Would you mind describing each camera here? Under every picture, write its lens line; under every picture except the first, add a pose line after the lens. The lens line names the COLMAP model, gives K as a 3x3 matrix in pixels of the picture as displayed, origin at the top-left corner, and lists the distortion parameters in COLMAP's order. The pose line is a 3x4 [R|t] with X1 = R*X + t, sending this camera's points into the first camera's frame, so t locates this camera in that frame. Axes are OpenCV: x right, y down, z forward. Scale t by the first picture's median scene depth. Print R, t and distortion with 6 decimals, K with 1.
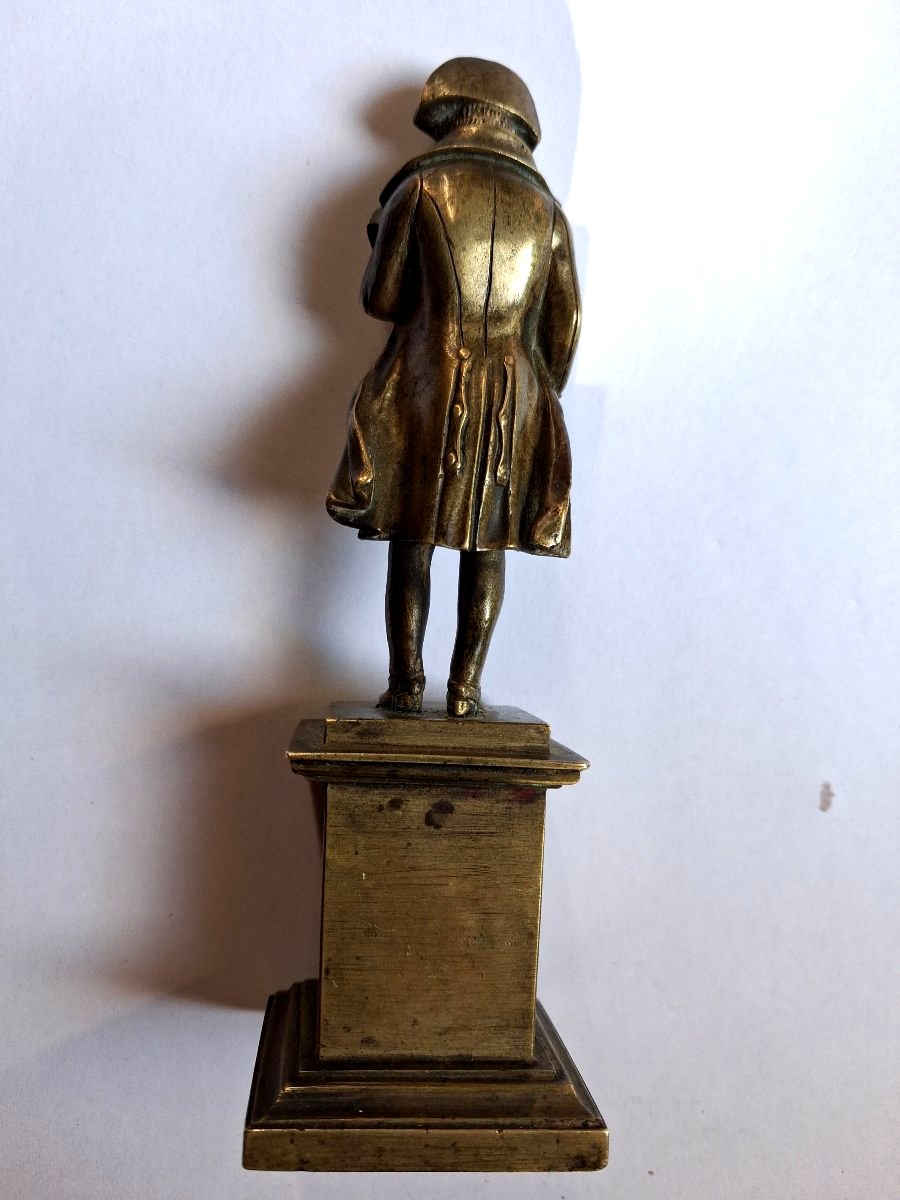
lens RADIAL K [[966.8, 0, 450.0], [0, 966.8, 600.0], [0, 0, 1]] dist [-0.052074, 0.004747]
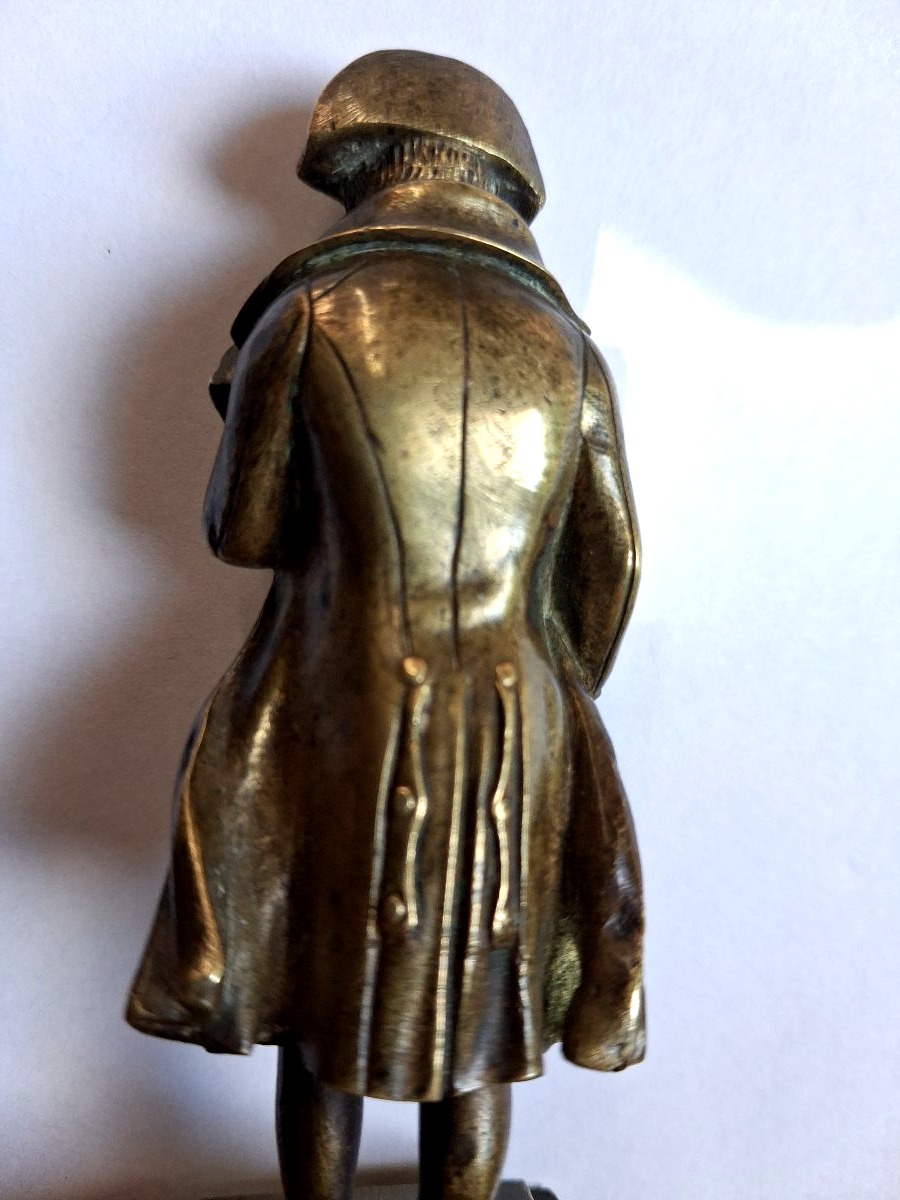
lens RADIAL K [[1016.7, 0, 450.0], [0, 1016.7, 600.0], [0, 0, 1]] dist [0.152864, -0.548324]
pose [[0.998168, -0.035494, 0.049000, 0.008847], [0.037149, 0.998755, -0.033305, -0.263719], [-0.047757, 0.035064, 0.998243, 0.476854]]
